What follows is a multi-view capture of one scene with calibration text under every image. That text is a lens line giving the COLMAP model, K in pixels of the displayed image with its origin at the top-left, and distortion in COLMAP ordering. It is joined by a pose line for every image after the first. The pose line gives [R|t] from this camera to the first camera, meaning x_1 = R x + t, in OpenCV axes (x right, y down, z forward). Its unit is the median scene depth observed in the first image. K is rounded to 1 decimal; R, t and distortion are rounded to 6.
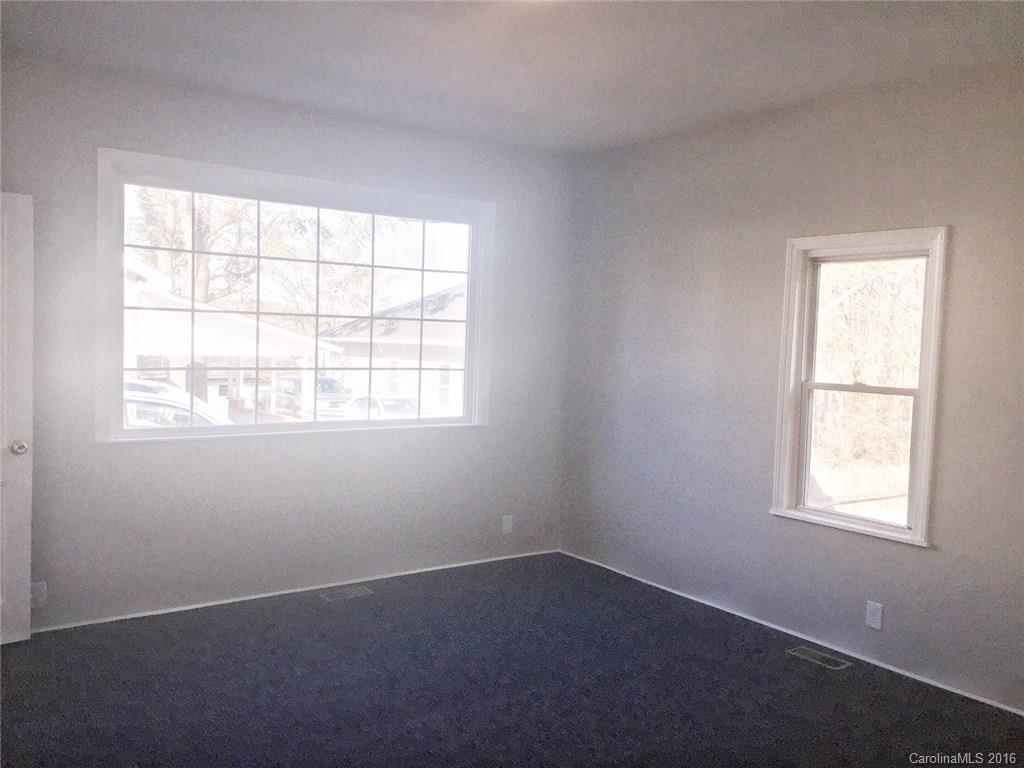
lens RADIAL K [[875.8, 0, 511.8], [0, 875.8, 389.2], [0, 0, 1]] dist [0.077707, -0.105319]
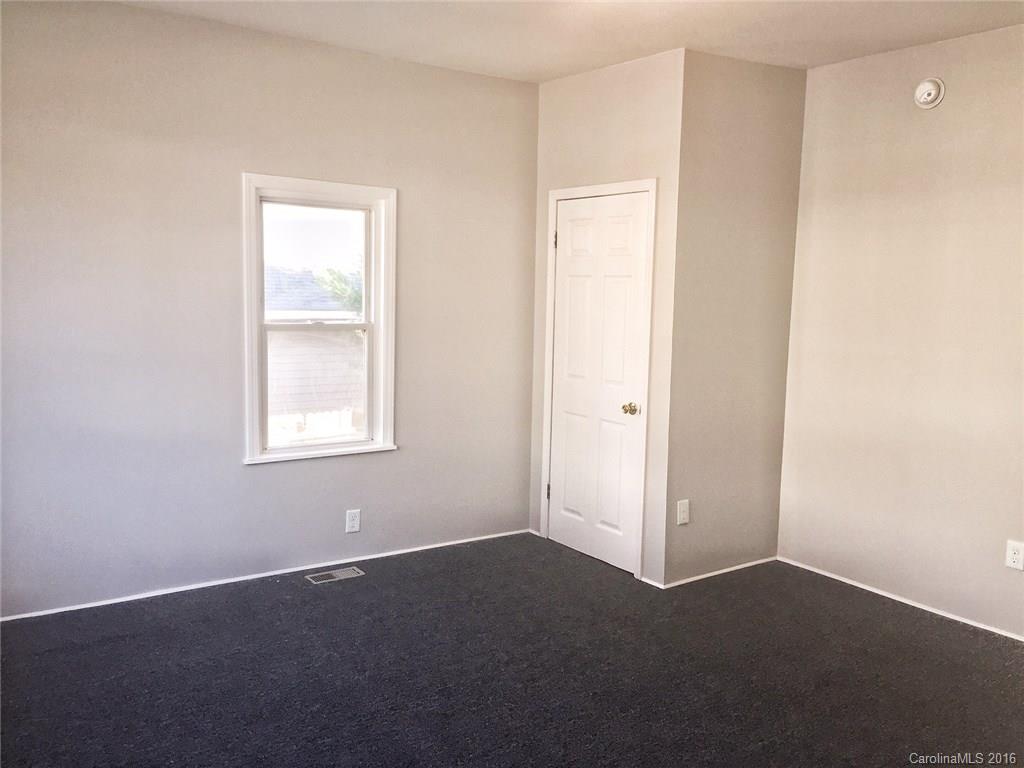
lens RADIAL K [[875.8, 0, 511.8], [0, 875.8, 389.2], [0, 0, 1]] dist [0.077707, -0.105319]
pose [[0.017750, -0.140147, 0.989972, -0.661983], [0.031691, 0.989709, 0.139541, -0.065307], [-0.999340, 0.028896, 0.022009, 0.718210]]
